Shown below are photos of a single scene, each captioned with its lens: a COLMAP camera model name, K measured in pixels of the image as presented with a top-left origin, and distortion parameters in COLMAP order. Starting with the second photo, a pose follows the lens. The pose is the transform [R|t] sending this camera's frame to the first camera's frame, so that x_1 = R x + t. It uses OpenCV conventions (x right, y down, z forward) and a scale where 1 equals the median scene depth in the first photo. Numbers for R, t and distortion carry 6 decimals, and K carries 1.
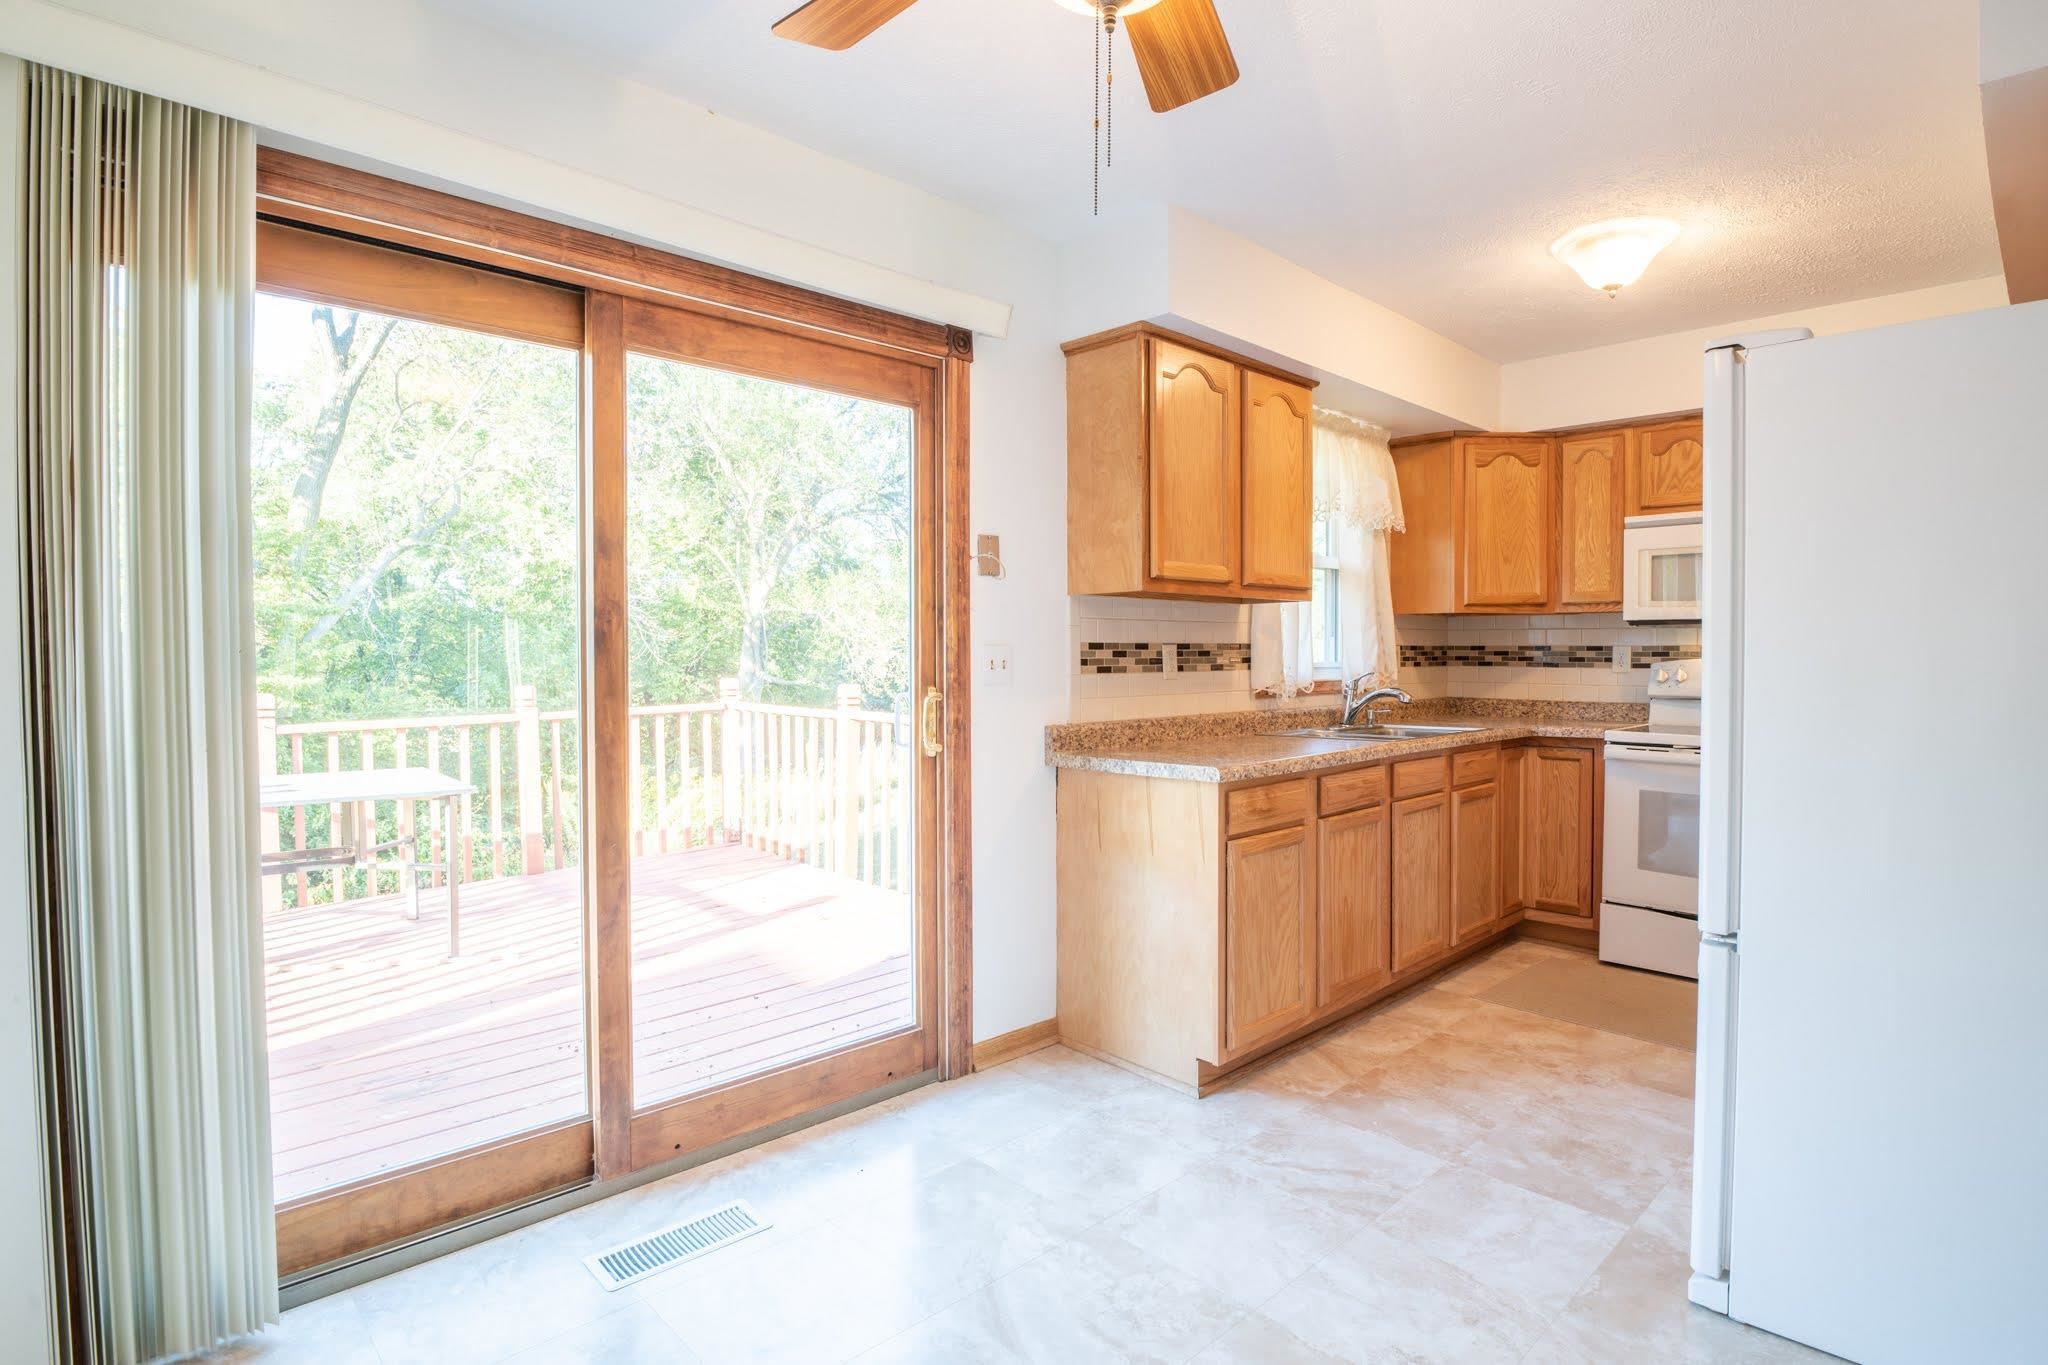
lens RADIAL K [[1011.2, 0, 1035.5], [0, 1011.2, 679.1], [0, 0, 1]] dist [-0.024227, -0.000775]
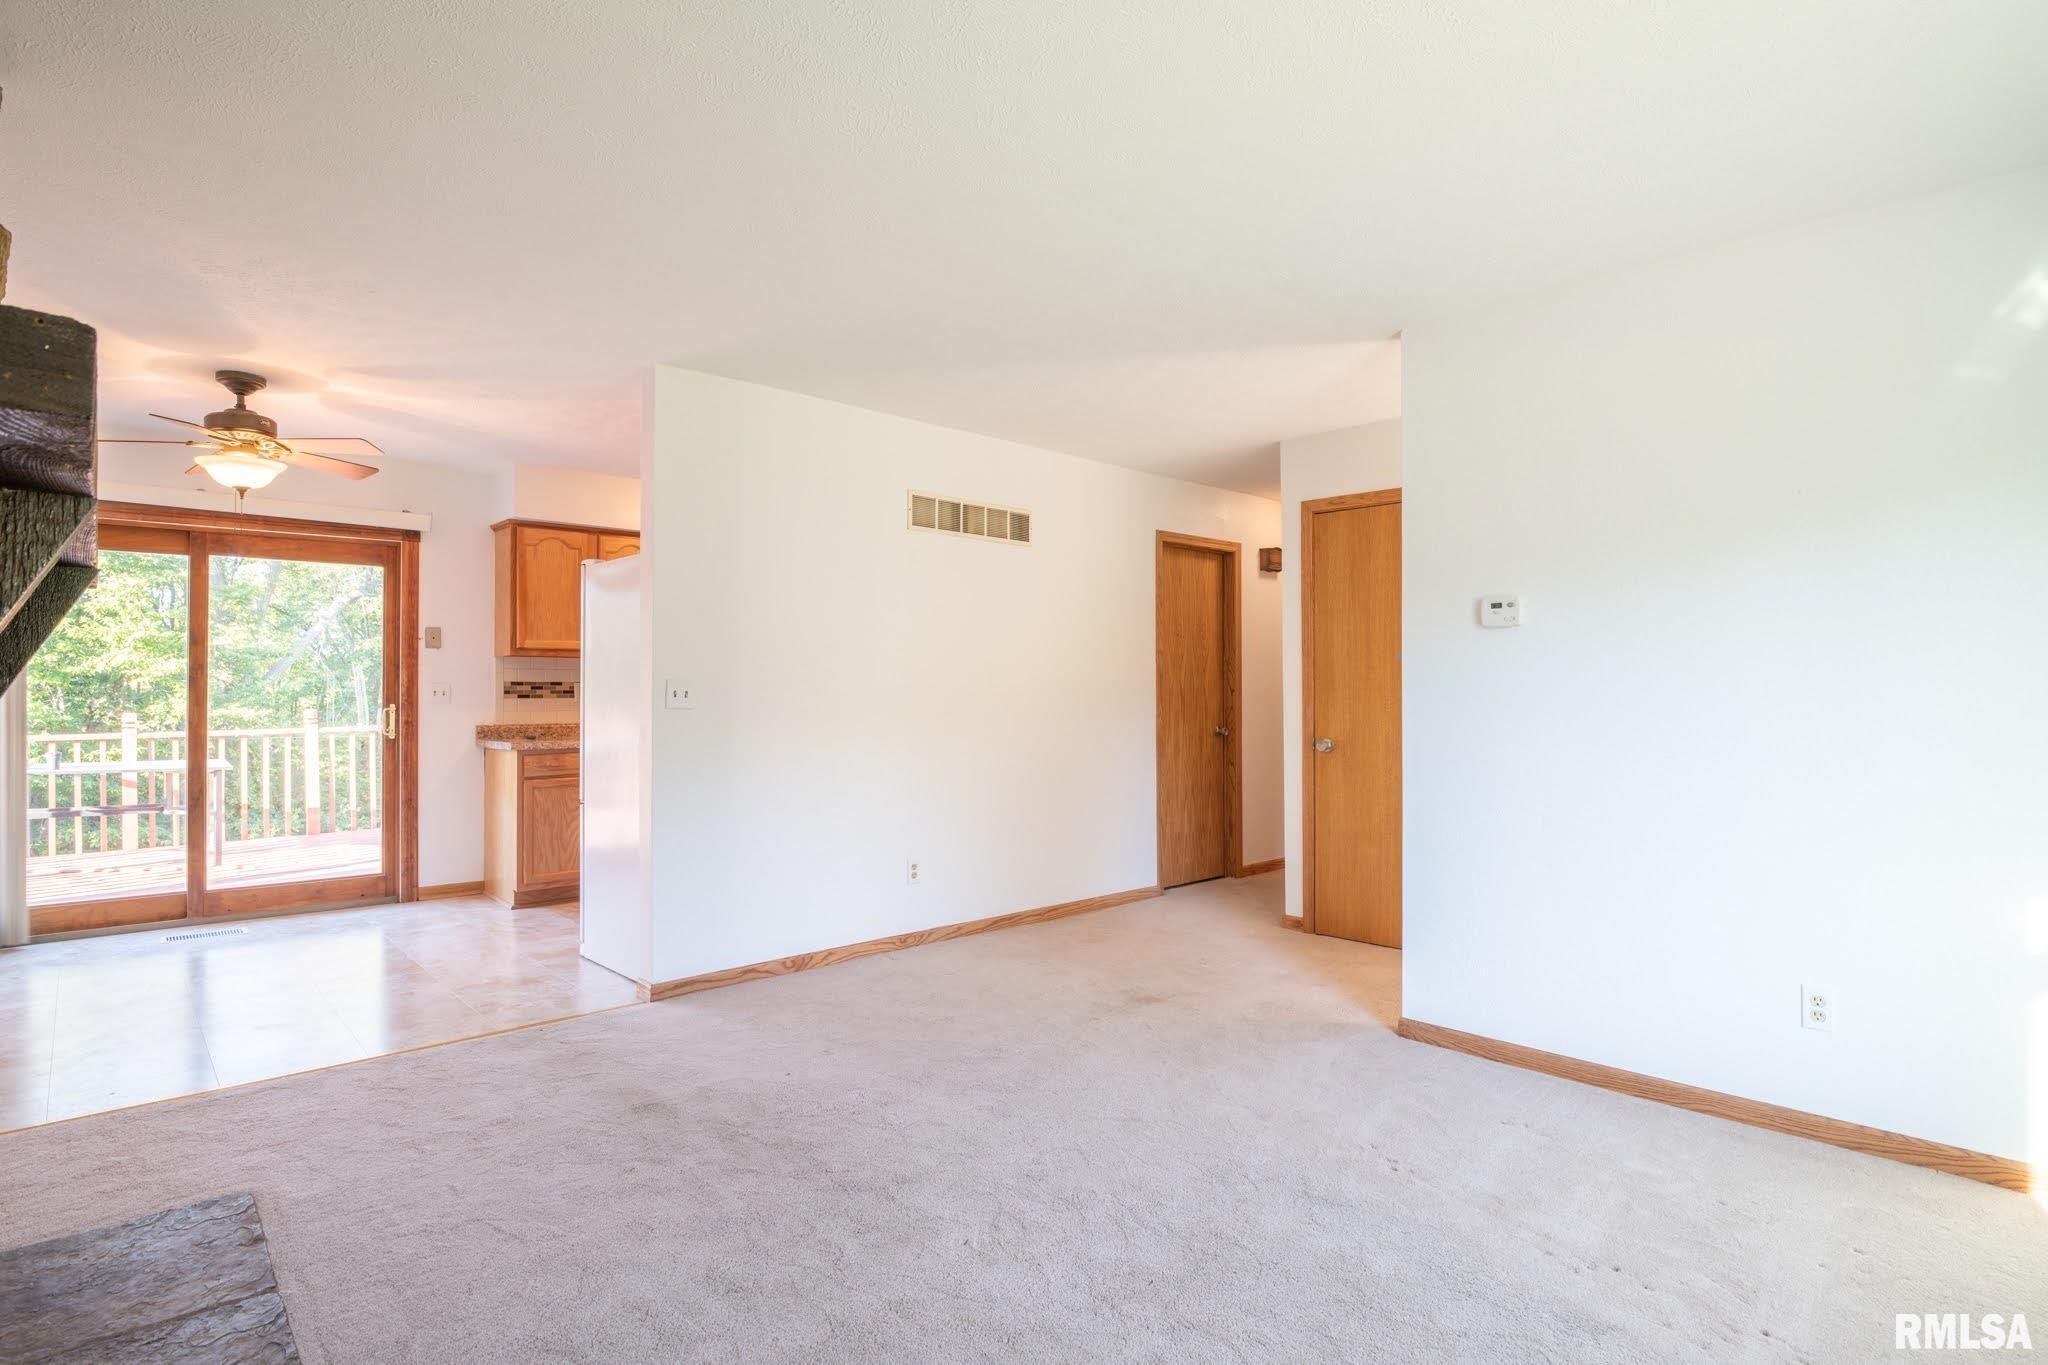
lens RADIAL K [[1014.7, 0, 1004.7], [0, 1014.7, 678.7], [0, 0, 1]] dist [-0.025689, -0.001551]
pose [[0.999532, -0.000037, -0.030593, 1.018592], [-0.001116, 0.999290, -0.037669, 0.027564], [0.030573, 0.037685, 0.998822, -0.833798]]
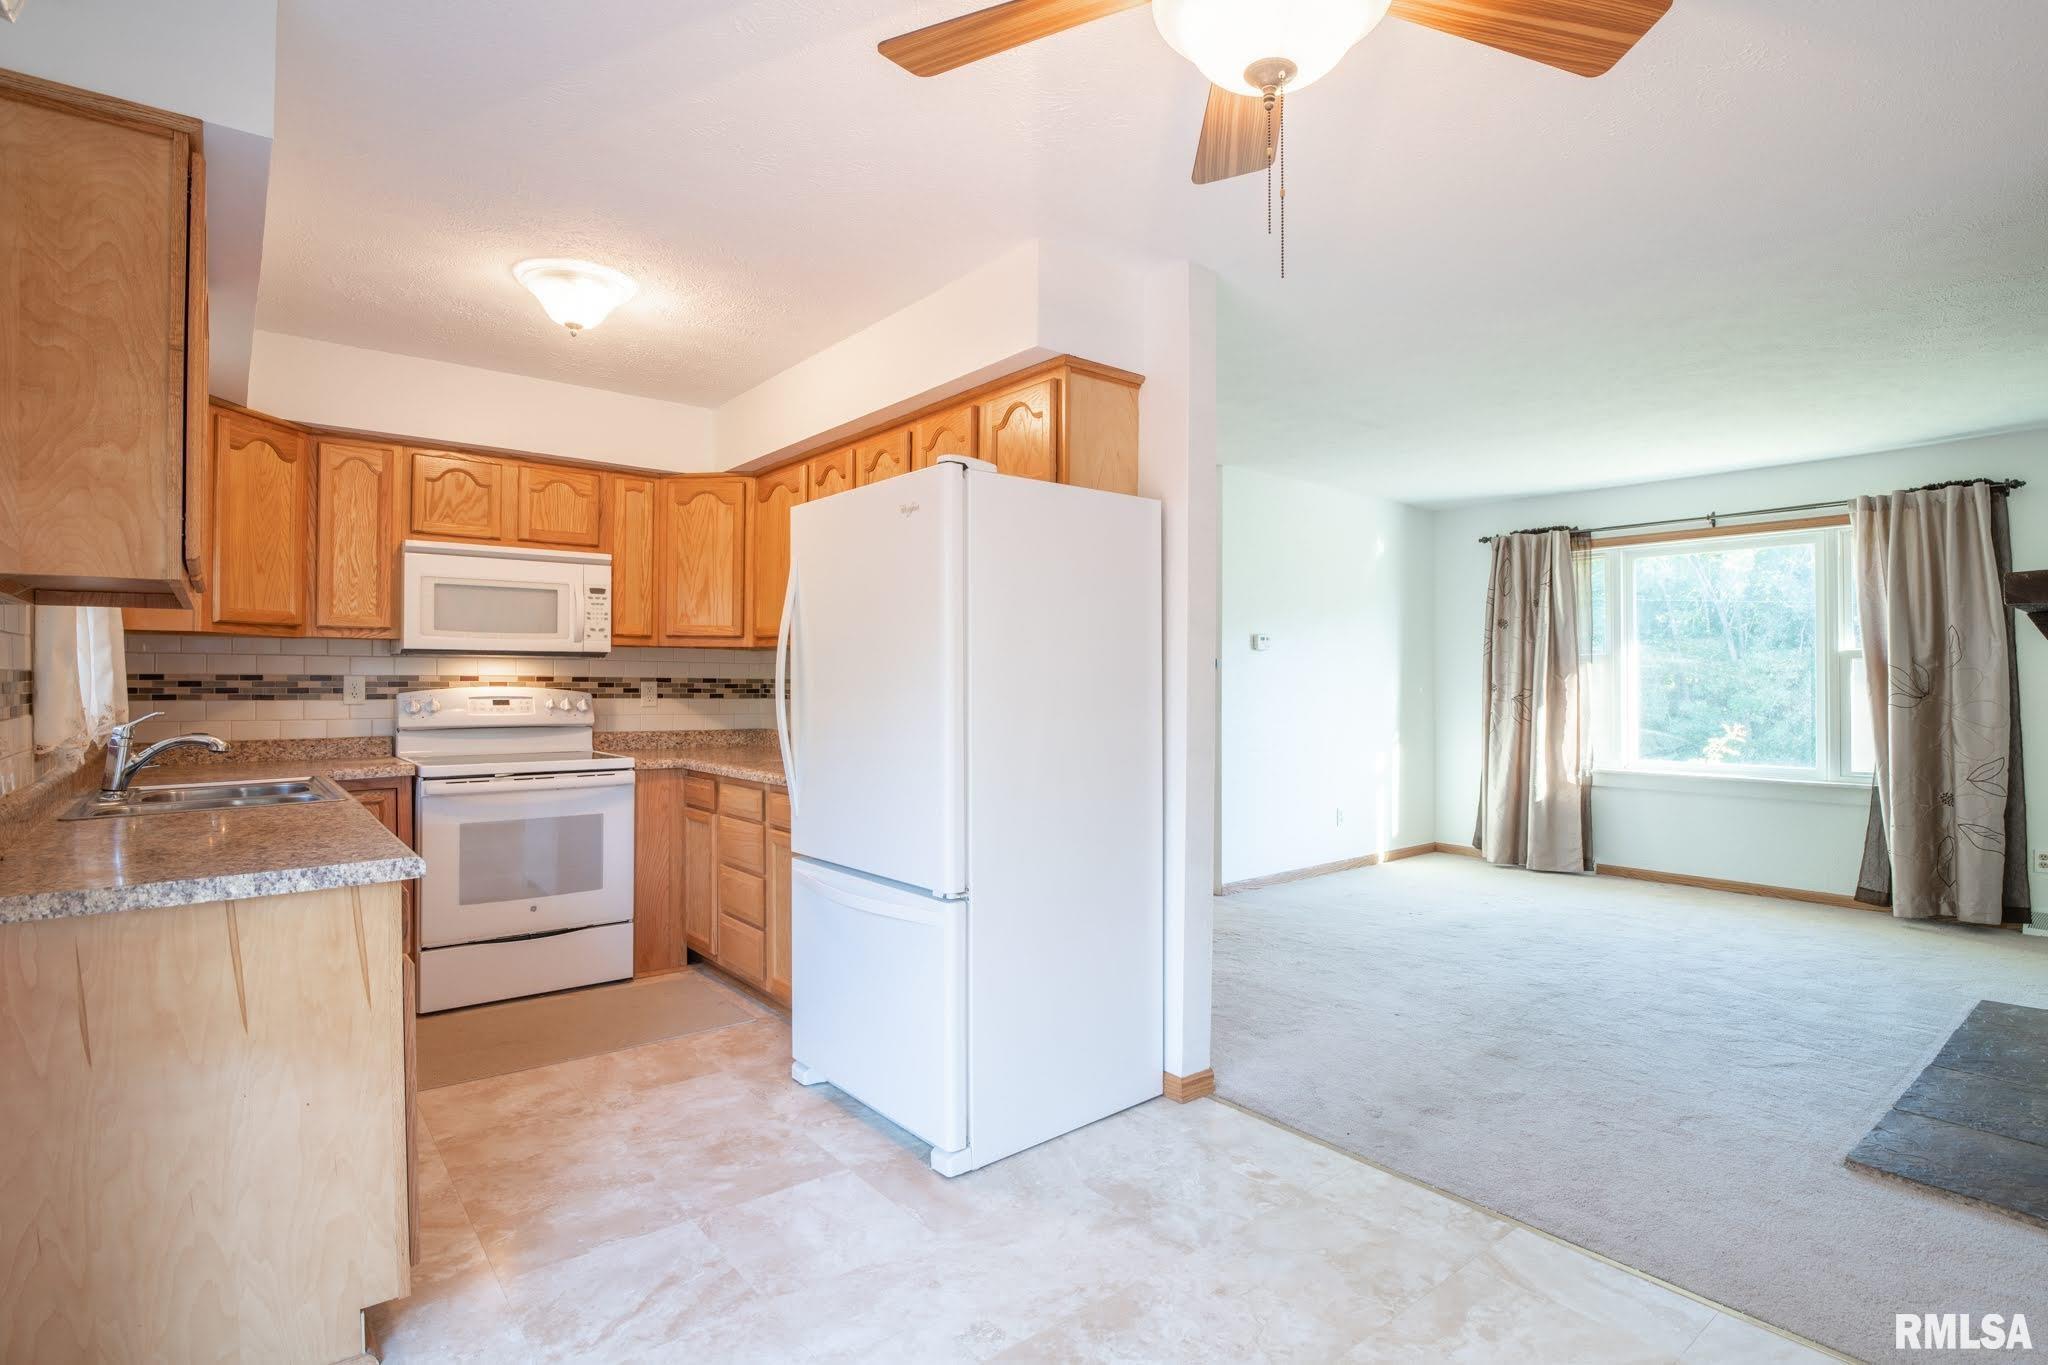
lens RADIAL K [[1014.7, 0, 1004.7], [0, 1014.7, 678.7], [0, 0, 1]] dist [-0.025689, -0.001551]
pose [[0.098204, 0.000541, 0.995166, -0.401303], [0.025495, 0.999670, -0.003060, -0.017753], [-0.994840, 0.025673, 0.098158, 0.468967]]
